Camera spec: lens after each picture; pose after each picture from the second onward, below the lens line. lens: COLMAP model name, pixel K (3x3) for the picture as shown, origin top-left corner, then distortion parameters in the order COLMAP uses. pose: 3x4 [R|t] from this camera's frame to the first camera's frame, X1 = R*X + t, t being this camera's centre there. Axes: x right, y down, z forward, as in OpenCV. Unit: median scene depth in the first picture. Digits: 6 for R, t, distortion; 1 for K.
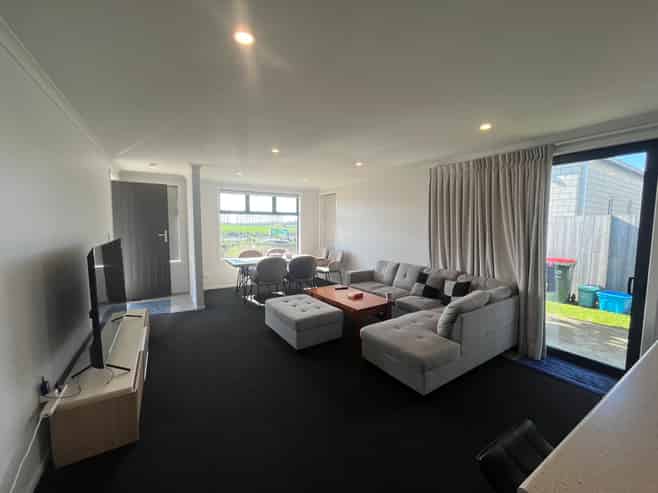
lens RADIAL K [[266.6, 0, 329.0], [0, 266.6, 246.5], [0, 0, 1]] dist [0.000293, 0.000179]
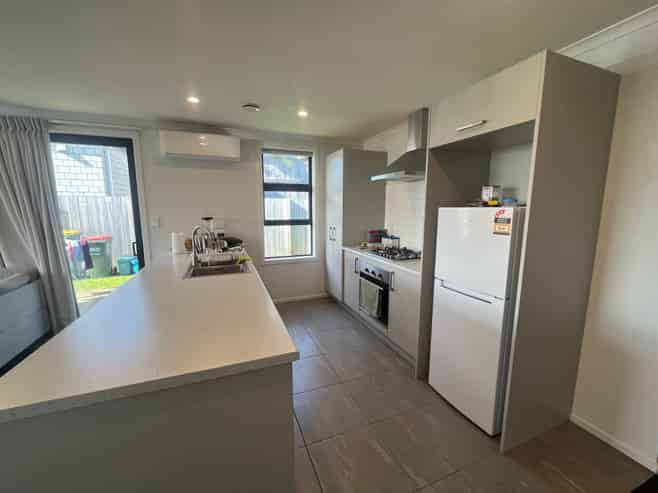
lens RADIAL K [[266.9, 0, 328.2], [0, 266.9, 245.2], [0, 0, 1]] dist [-0.006526, -0.000071]
pose [[0.173312, -0.145649, 0.974038, 0.001347], [0.081258, 0.987747, 0.133240, 0.015415], [-0.981509, 0.056056, 0.183023, -0.099456]]
